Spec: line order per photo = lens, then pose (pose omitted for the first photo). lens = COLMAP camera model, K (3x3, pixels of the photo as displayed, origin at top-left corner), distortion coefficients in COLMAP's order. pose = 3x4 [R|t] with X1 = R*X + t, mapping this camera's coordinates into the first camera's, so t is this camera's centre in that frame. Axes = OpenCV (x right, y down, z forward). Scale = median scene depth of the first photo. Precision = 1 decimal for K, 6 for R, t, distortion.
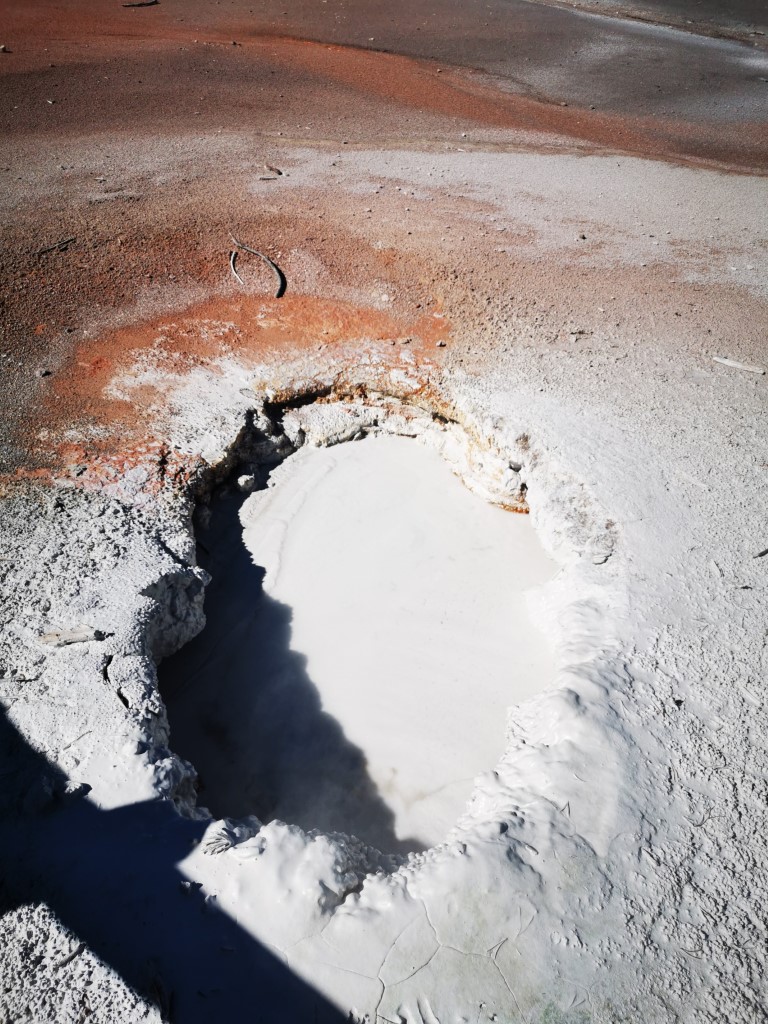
lens RADIAL K [[796.4, 0, 386.5], [0, 796.4, 509.9], [0, 0, 1]] dist [0.052862, -0.040359]
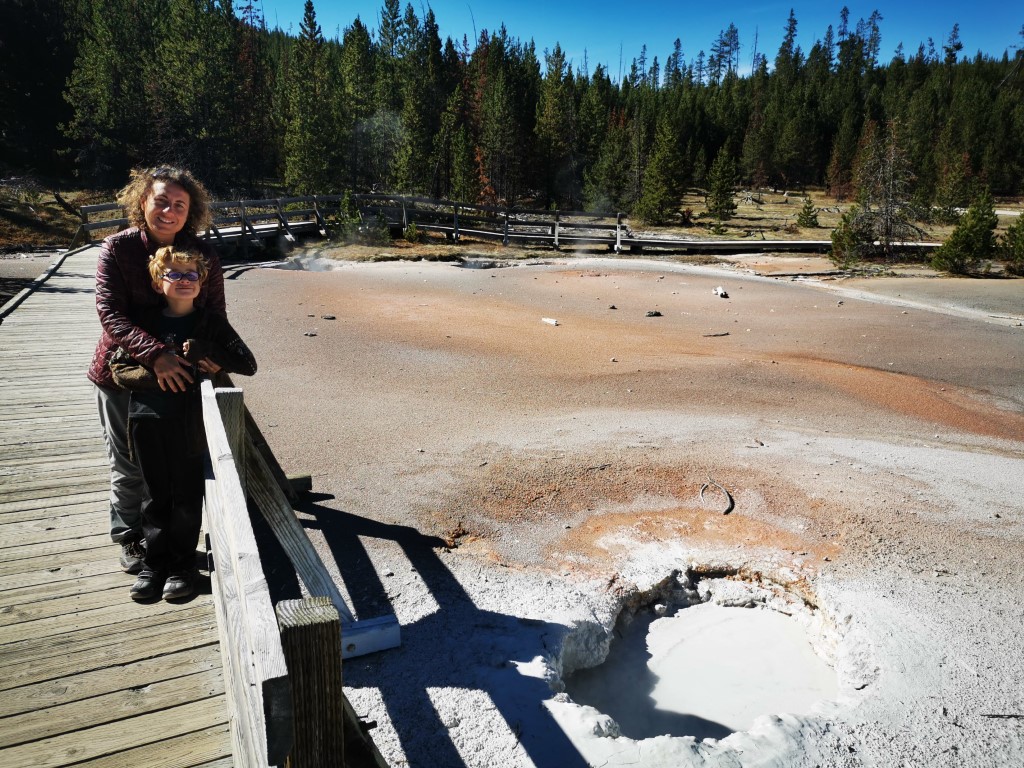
lens RADIAL K [[796.4, 0, 512.8], [0, 796.4, 384.7], [0, 0, 1]] dist [0.052862, -0.040359]
pose [[0.853240, 0.064965, -0.517456, 0.323337], [-0.297095, 0.876019, -0.379902, 0.234312], [0.428621, 0.477882, 0.766755, -0.484456]]
